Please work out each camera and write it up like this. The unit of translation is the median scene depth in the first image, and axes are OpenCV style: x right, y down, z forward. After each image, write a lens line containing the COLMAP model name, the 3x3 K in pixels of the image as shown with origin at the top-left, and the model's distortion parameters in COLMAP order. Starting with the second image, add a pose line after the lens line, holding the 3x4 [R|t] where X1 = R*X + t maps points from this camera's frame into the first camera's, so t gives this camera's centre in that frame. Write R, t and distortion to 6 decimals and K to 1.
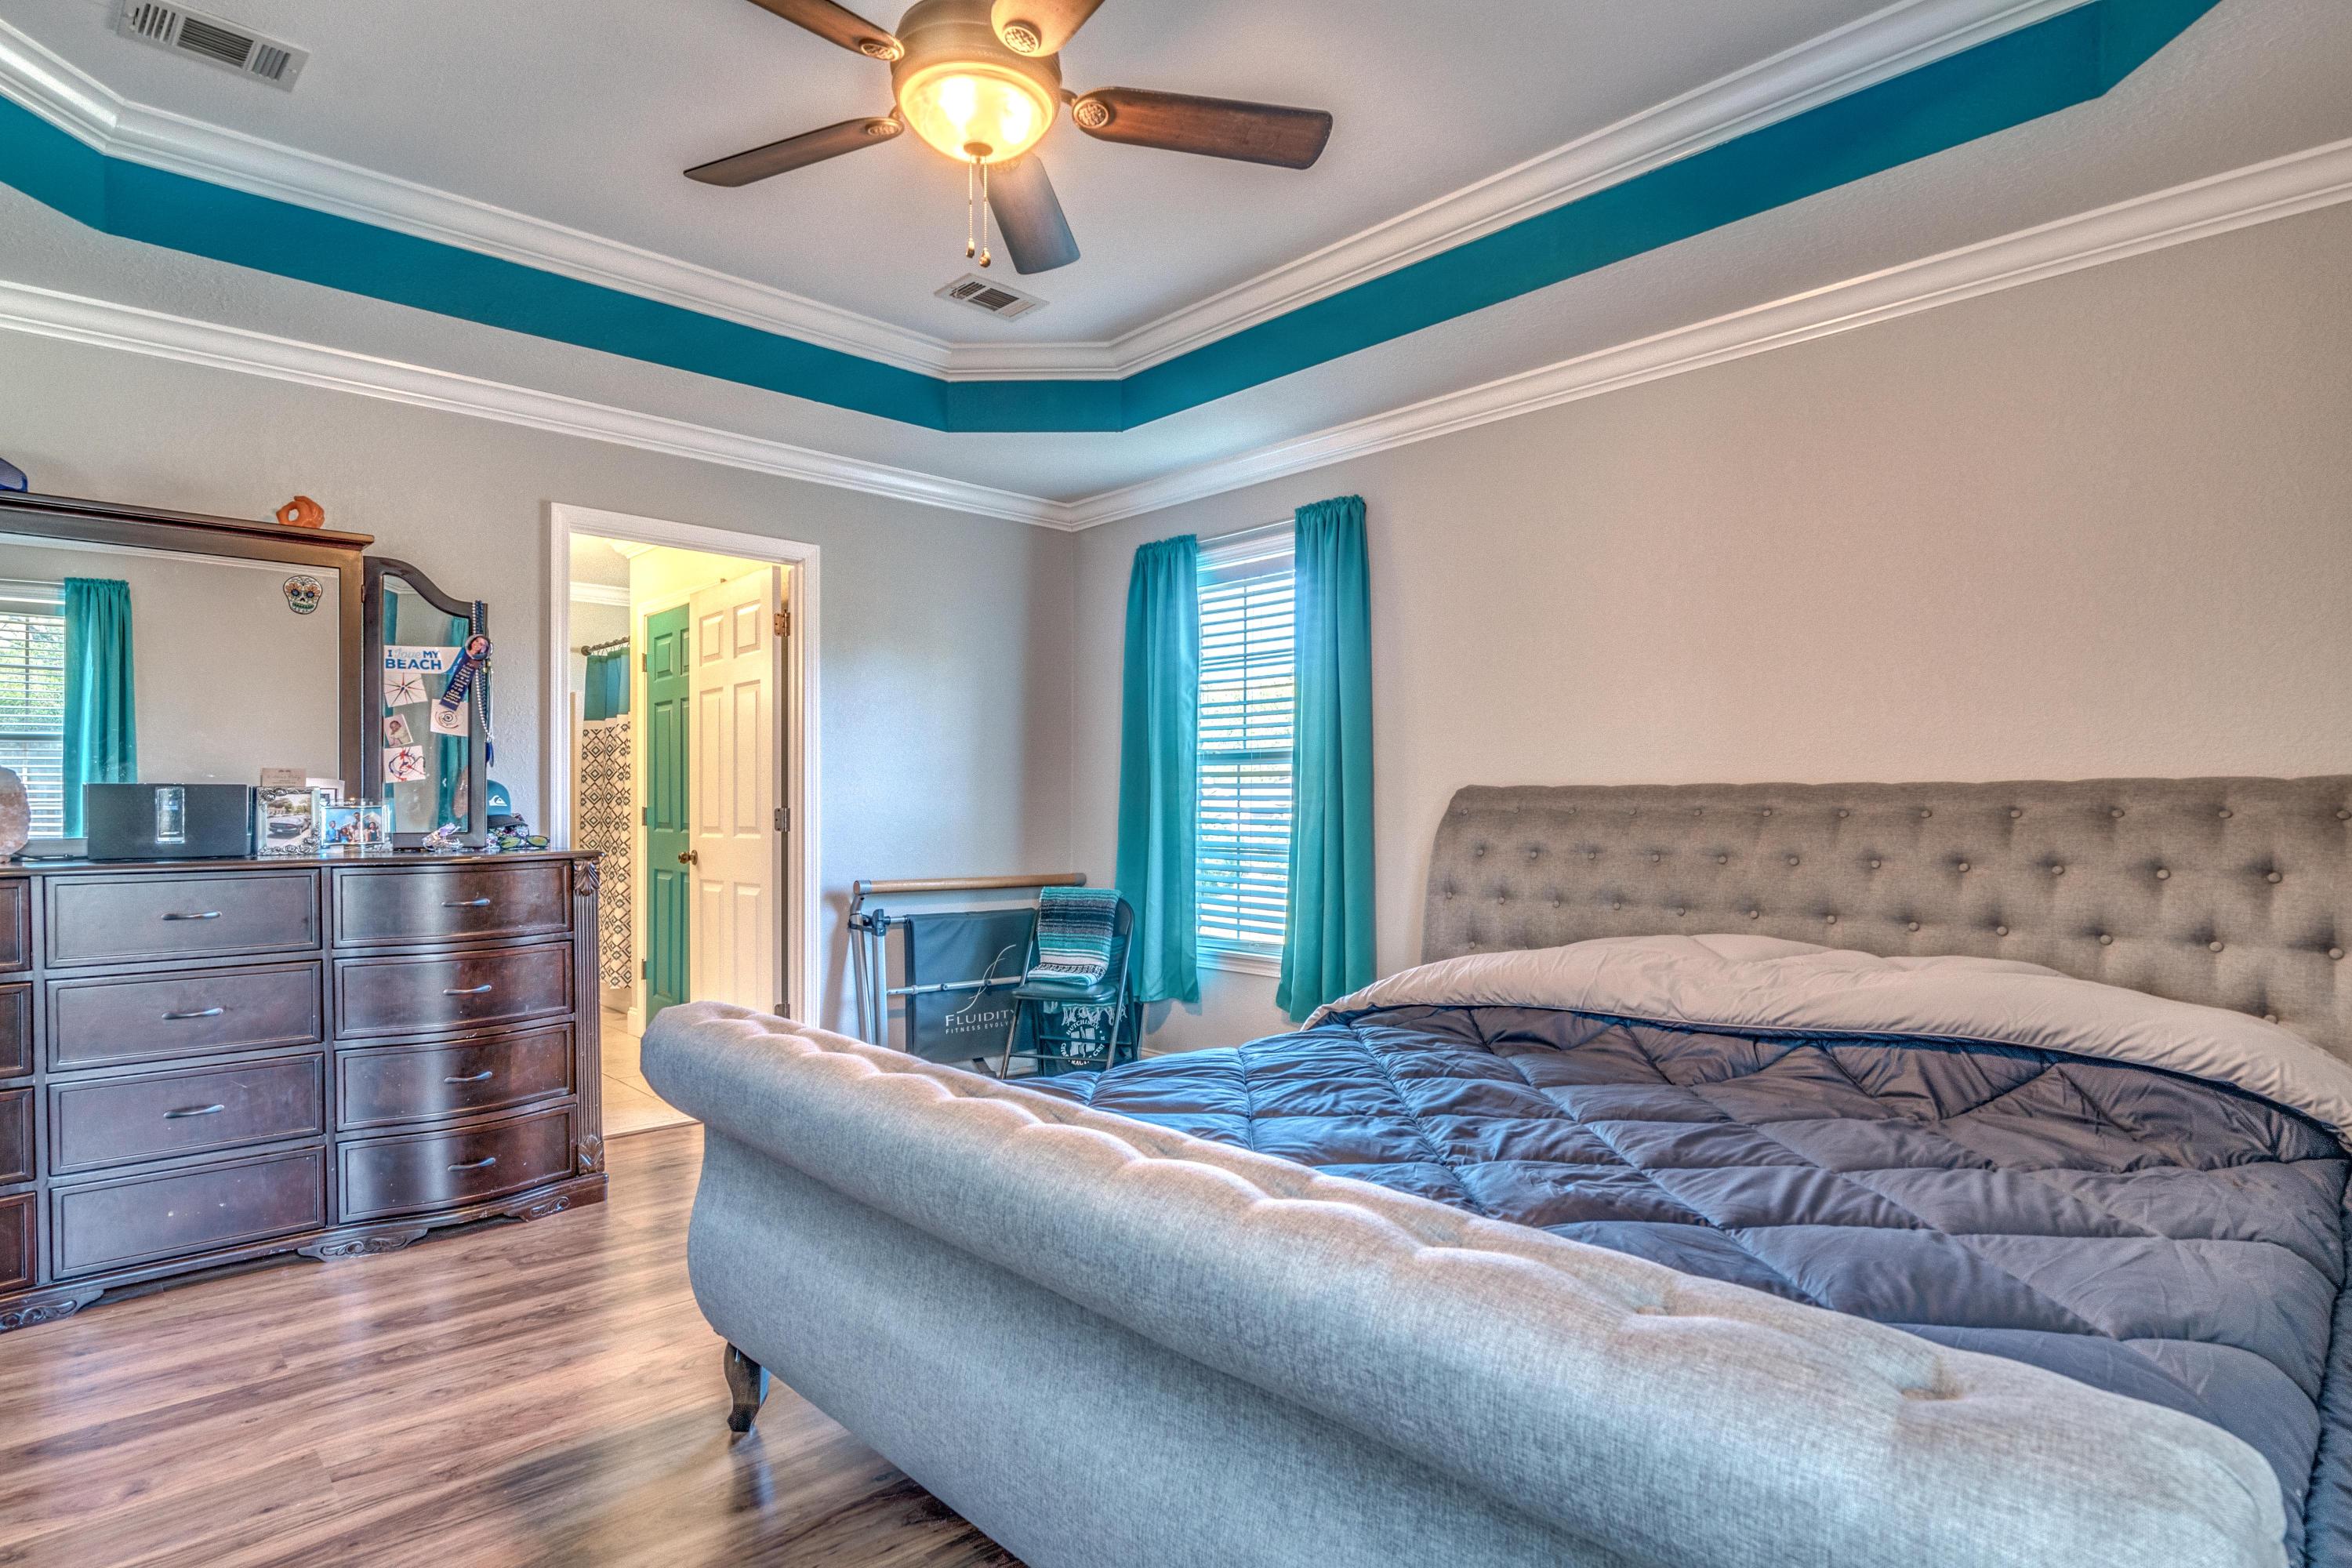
lens RADIAL K [[1232.6, 0, 1171.2], [0, 1232.6, 815.0], [0, 0, 1]] dist [-0.000187, -0.000334]
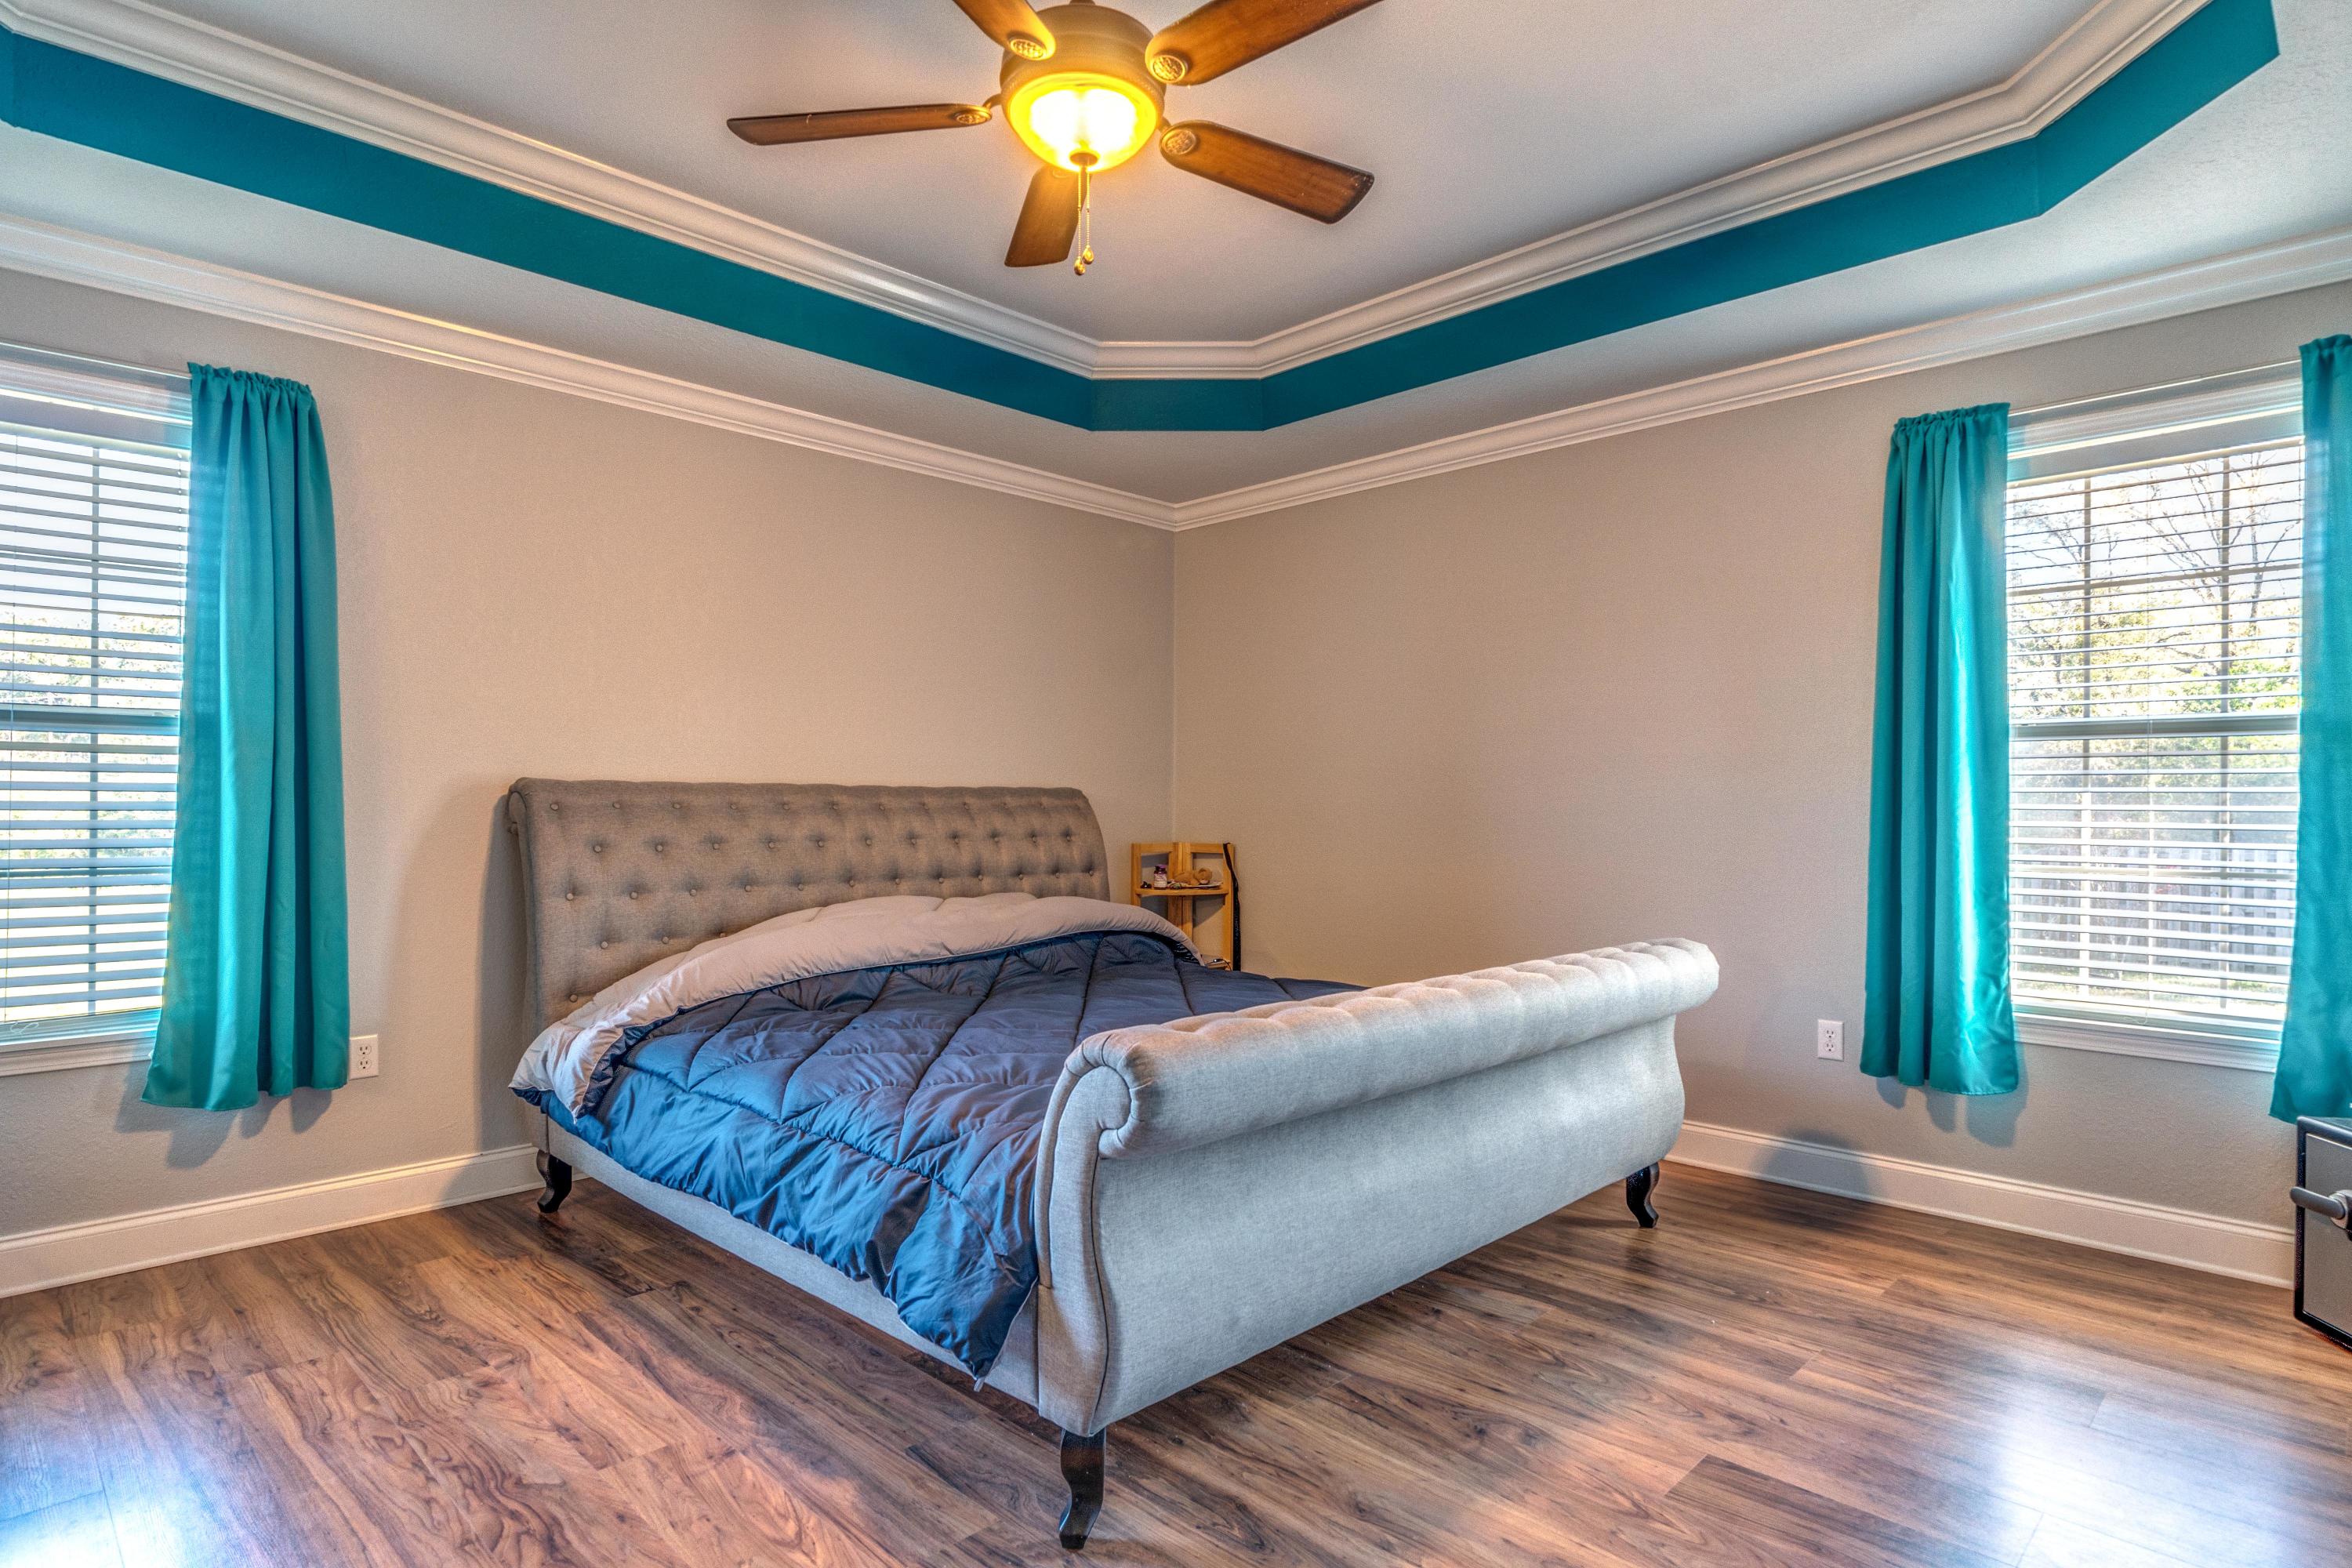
lens RADIAL K [[1249.4, 0, 1139.1], [0, 1249.4, 798.4], [0, 0, 1]] dist [-0.000050, -0.001201]
pose [[-0.037597, 0.004335, 0.999284, -0.774561], [0.005574, 0.999976, -0.004128, -0.002747], [-0.999277, 0.005414, -0.037620, 0.647469]]
